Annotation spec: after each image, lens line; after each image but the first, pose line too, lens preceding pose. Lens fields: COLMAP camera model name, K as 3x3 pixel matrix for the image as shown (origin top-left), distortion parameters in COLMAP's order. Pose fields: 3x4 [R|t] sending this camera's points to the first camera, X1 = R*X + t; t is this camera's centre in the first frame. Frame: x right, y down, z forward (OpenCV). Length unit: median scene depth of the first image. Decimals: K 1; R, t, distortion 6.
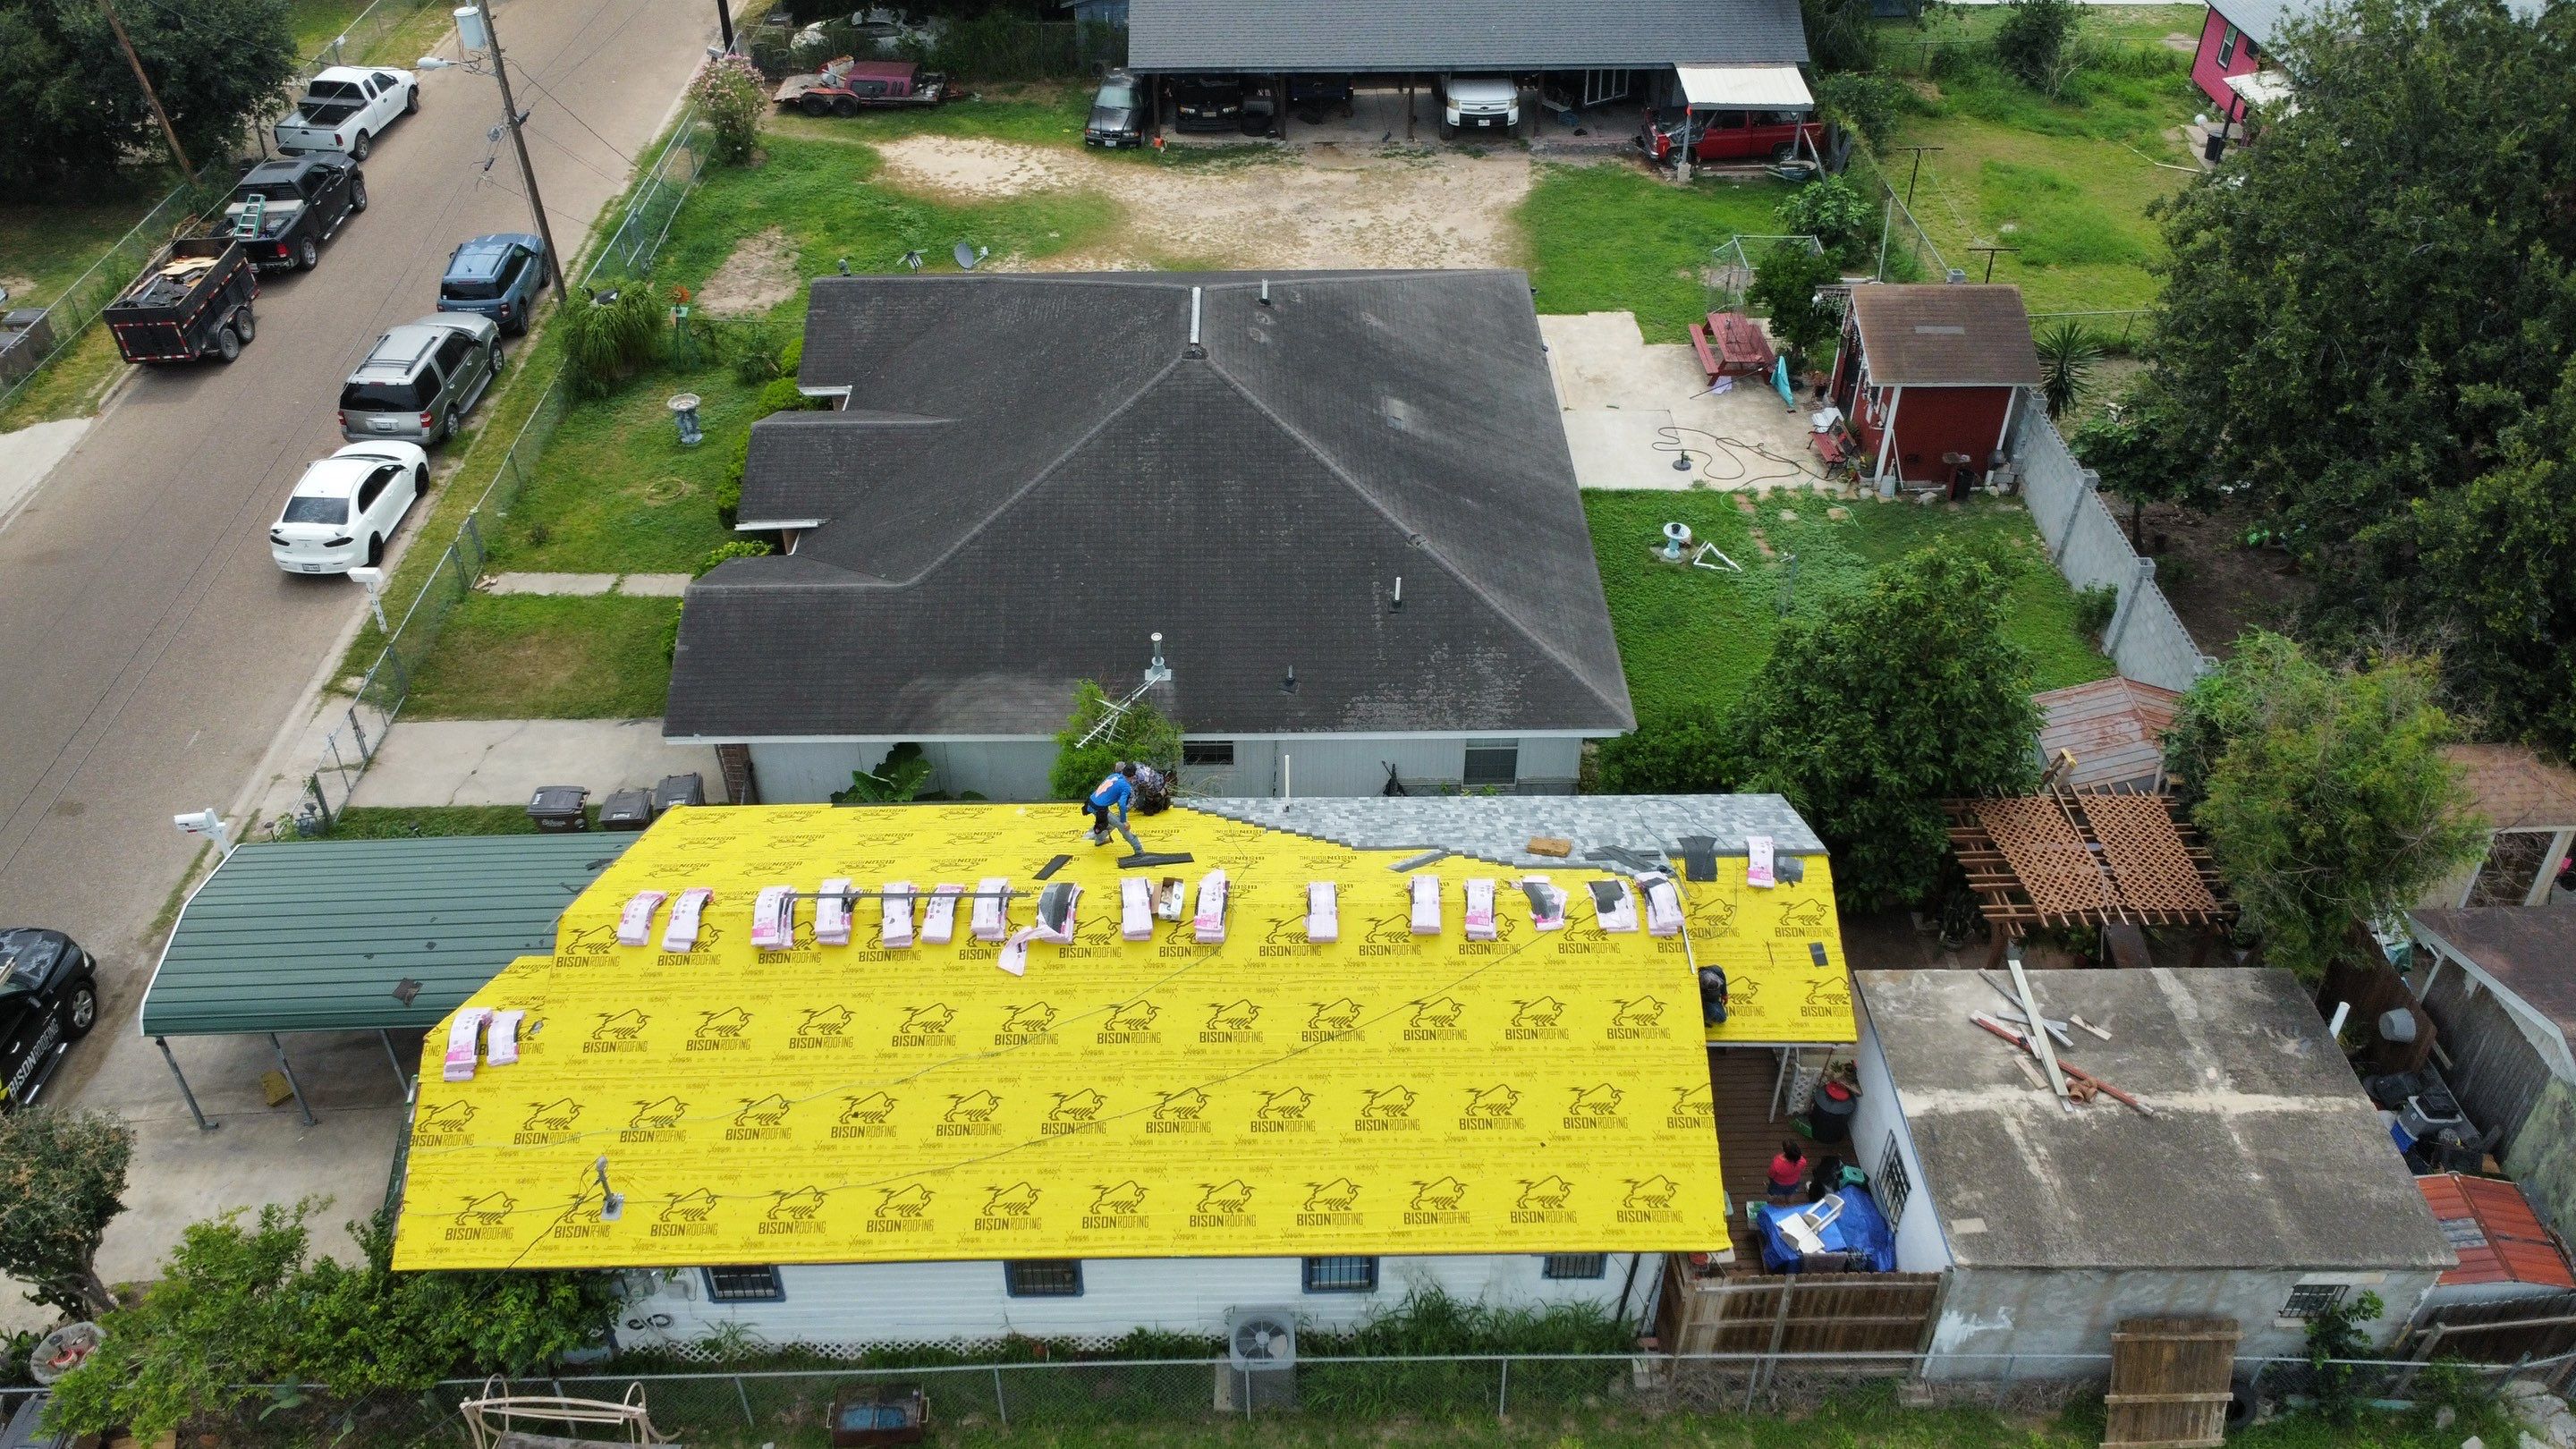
lens RADIAL K [[1951.4, 0, 1276.9], [0, 1951.4, 710.1], [0, 0, 1]] dist [0.005505, -0.013874]
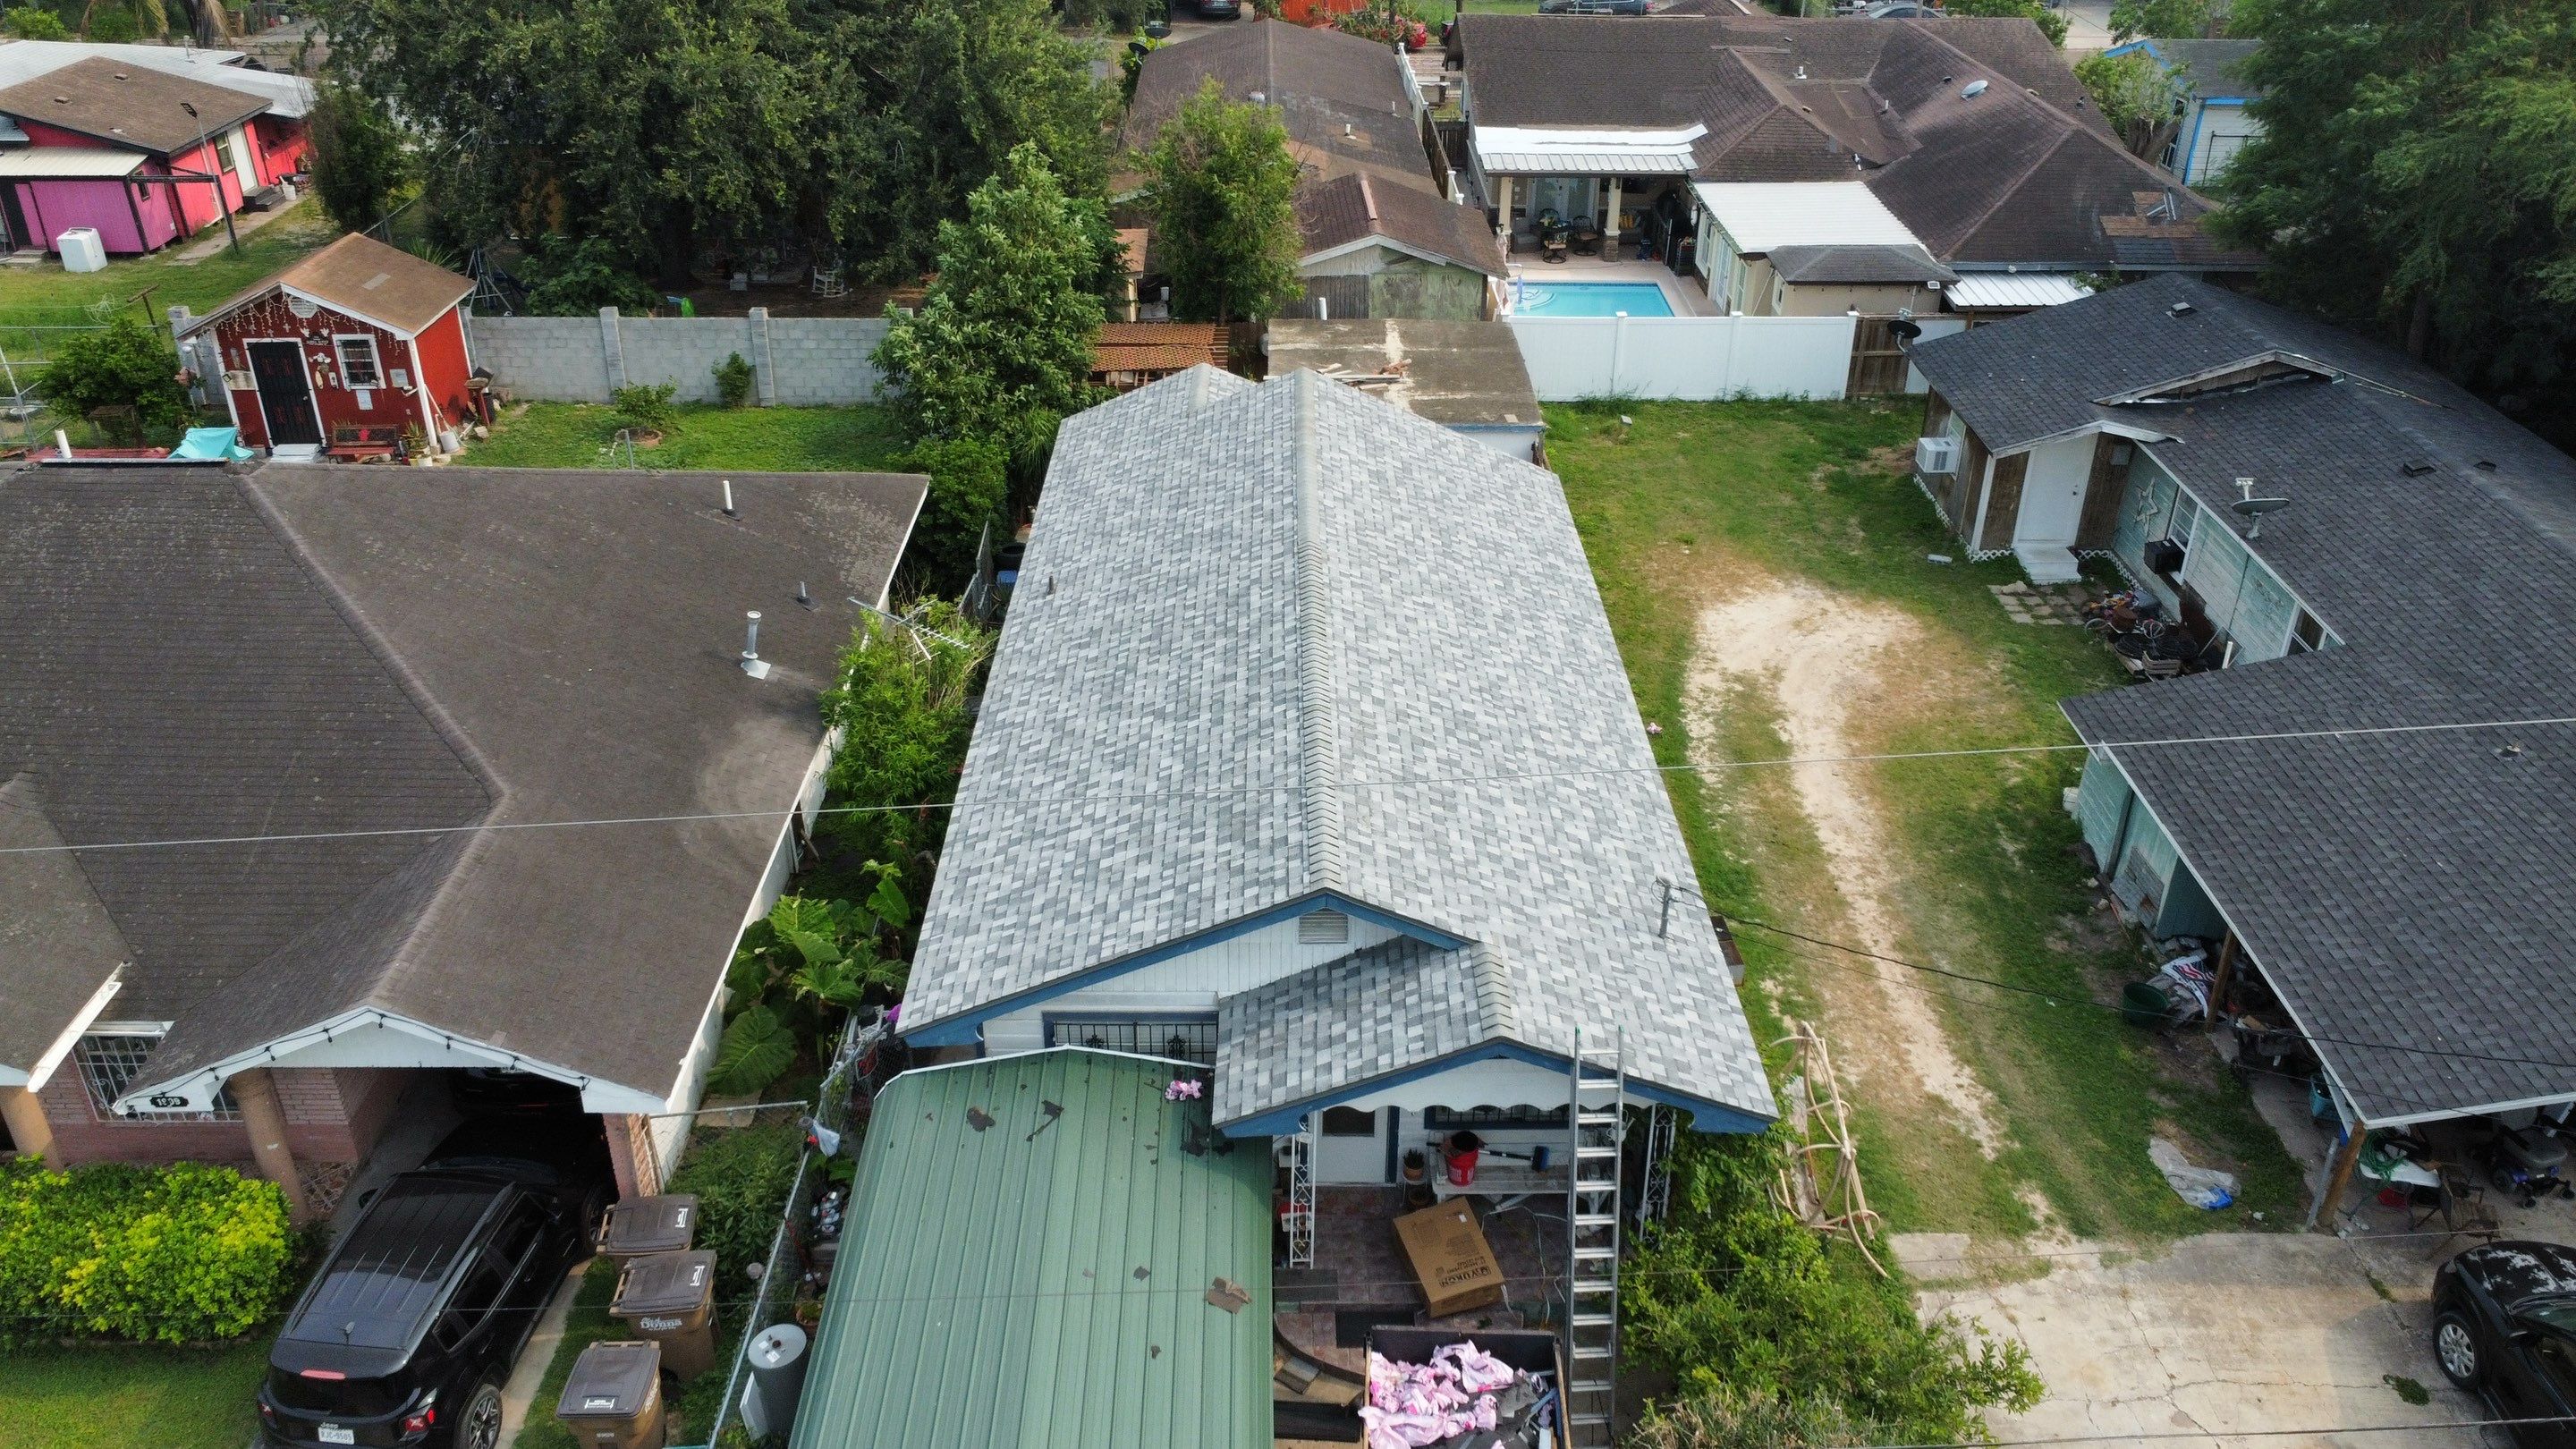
lens RADIAL K [[1951.4, 0, 1291.6], [0, 1951.4, 708.0], [0, 0, 1]] dist [0.005505, -0.013874]
pose [[0.007564, -0.482173, 0.876043, -0.741242], [0.609533, 0.696724, 0.378213, -0.170329], [-0.792725, 0.531116, 0.299170, 0.582188]]
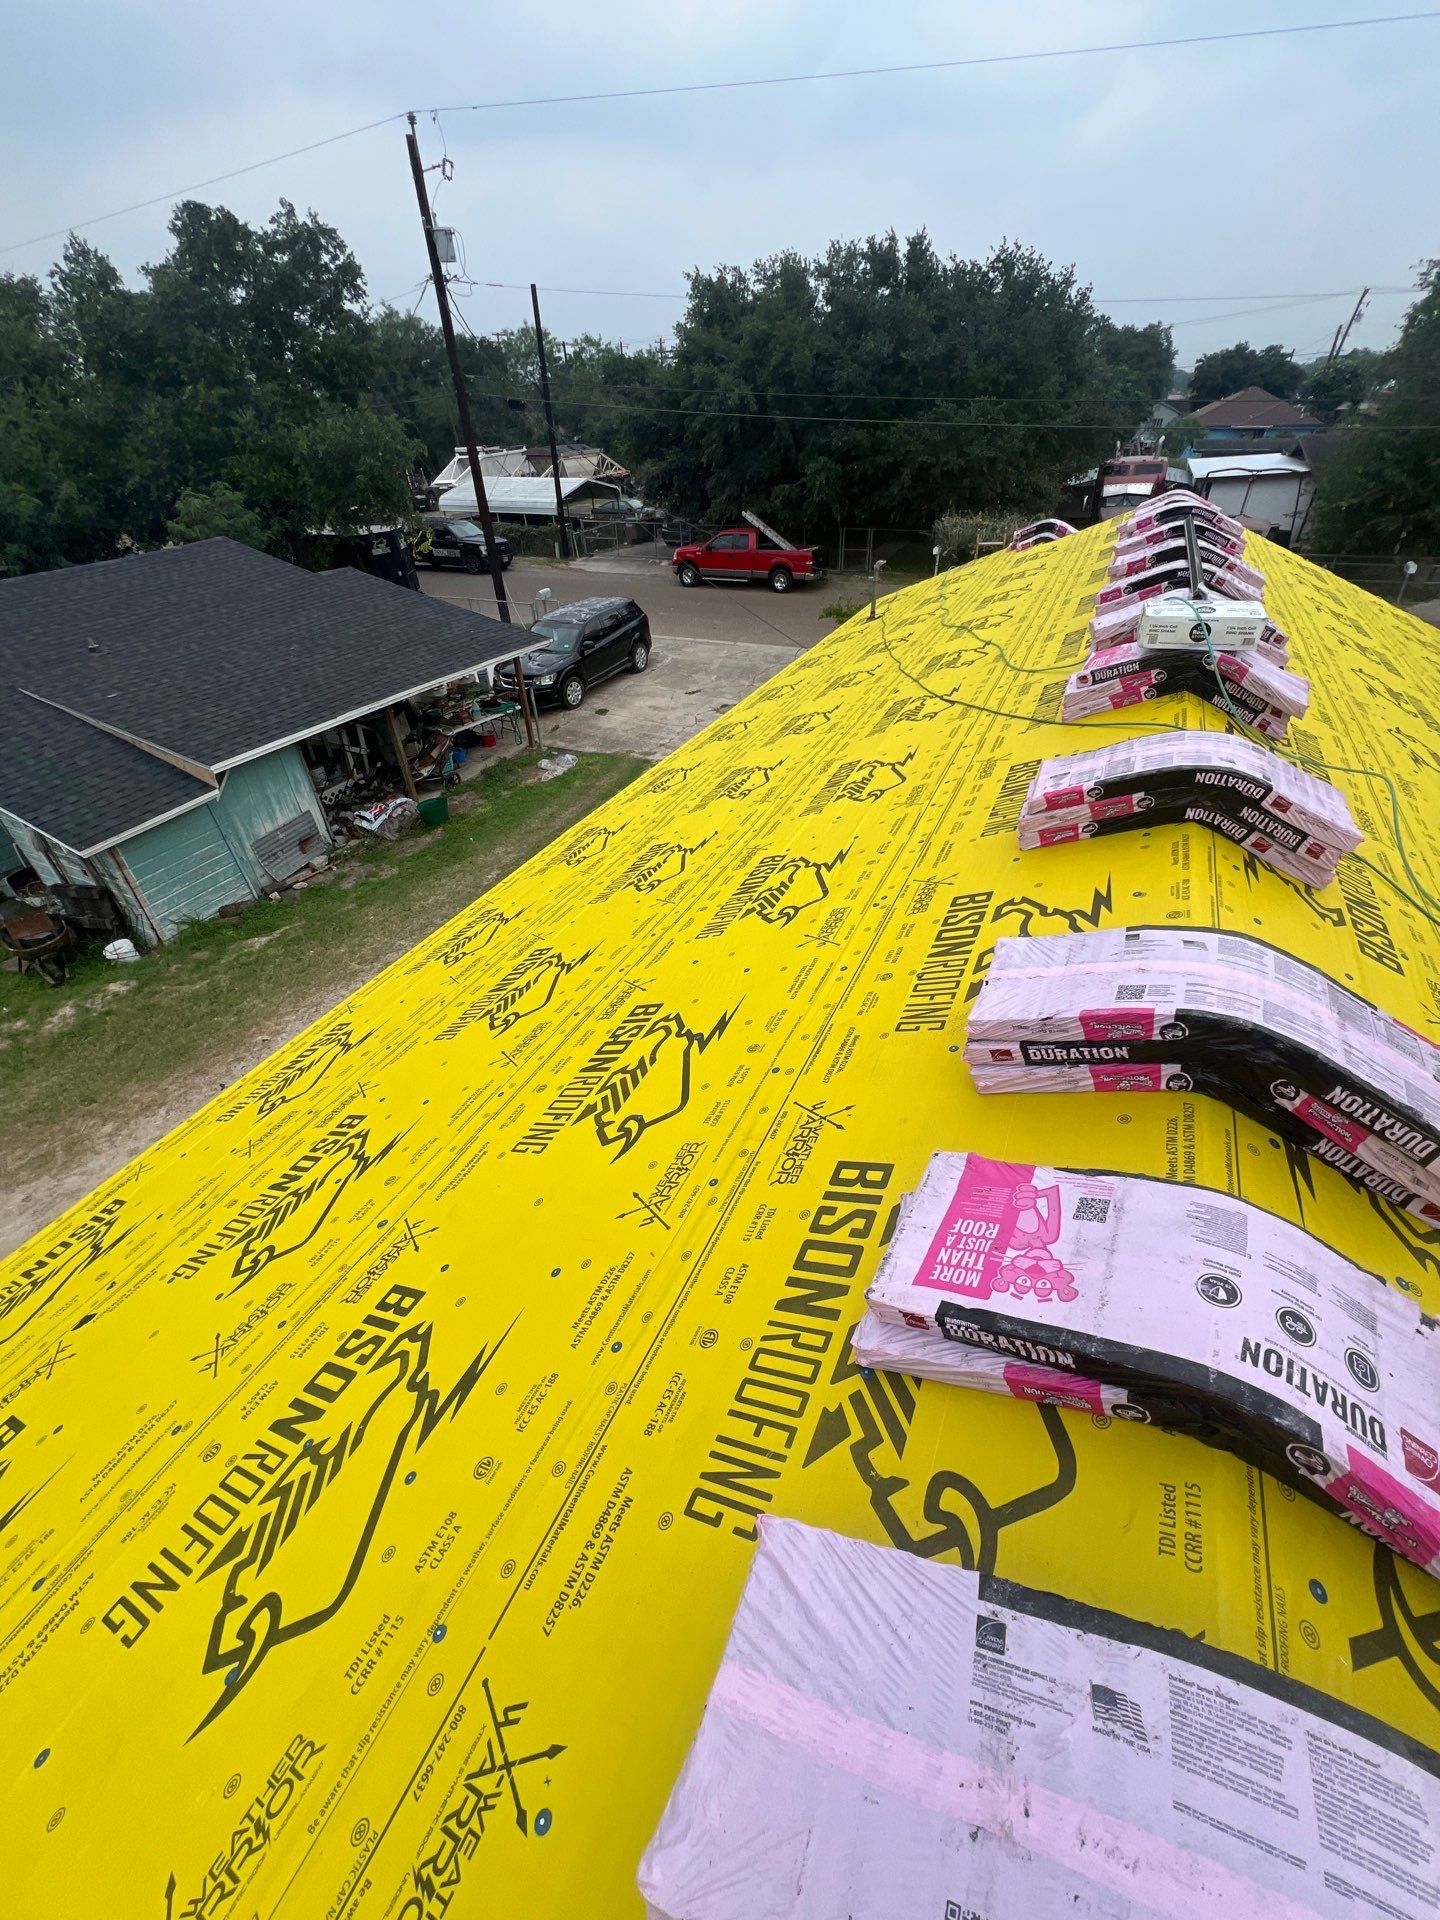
lens RADIAL K [[764.4, 0, 727.6], [0, 764.4, 958.3], [0, 0, 1]] dist [-0.010148, 0.000003]
pose [[-0.436222, 0.544444, -0.716444, 0.103654], [-0.524735, 0.492889, 0.694055, 0.056526], [0.731002, 0.678705, 0.070680, 0.742486]]
